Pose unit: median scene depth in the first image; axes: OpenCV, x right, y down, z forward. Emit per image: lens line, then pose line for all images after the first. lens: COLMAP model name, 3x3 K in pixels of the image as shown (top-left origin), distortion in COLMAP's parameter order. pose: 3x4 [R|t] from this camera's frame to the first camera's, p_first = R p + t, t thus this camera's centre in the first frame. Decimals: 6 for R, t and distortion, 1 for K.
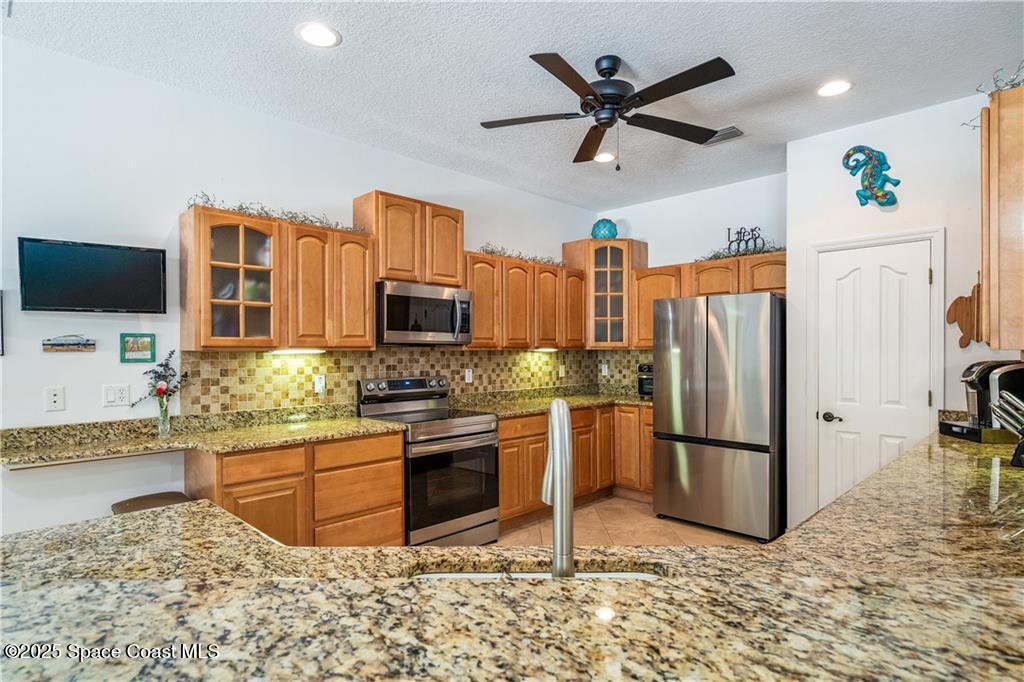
lens RADIAL K [[535.0, 0, 513.7], [0, 535.0, 351.7], [0, 0, 1]] dist [0.004103, -0.000171]
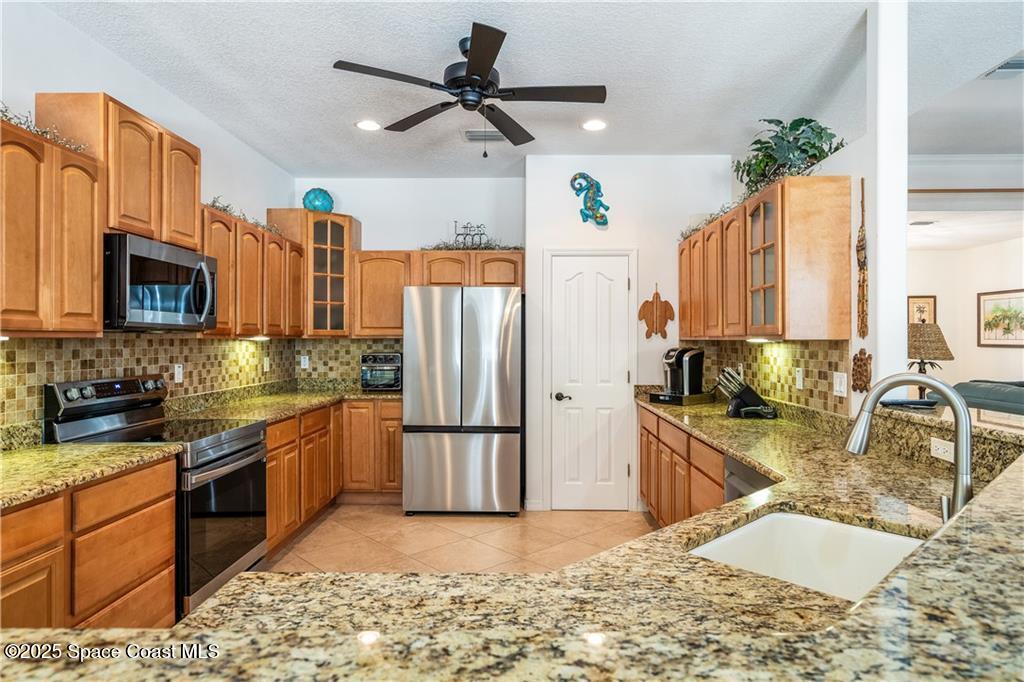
lens RADIAL K [[591.0, 0, 513.2], [0, 591.0, 334.4], [0, 0, 1]] dist [0.009311, -0.000276]
pose [[0.727439, 0.010115, 0.686098, -0.377502], [-0.001910, 0.999917, -0.012716, 0.001839], [-0.686170, 0.007939, 0.727398, 0.125496]]
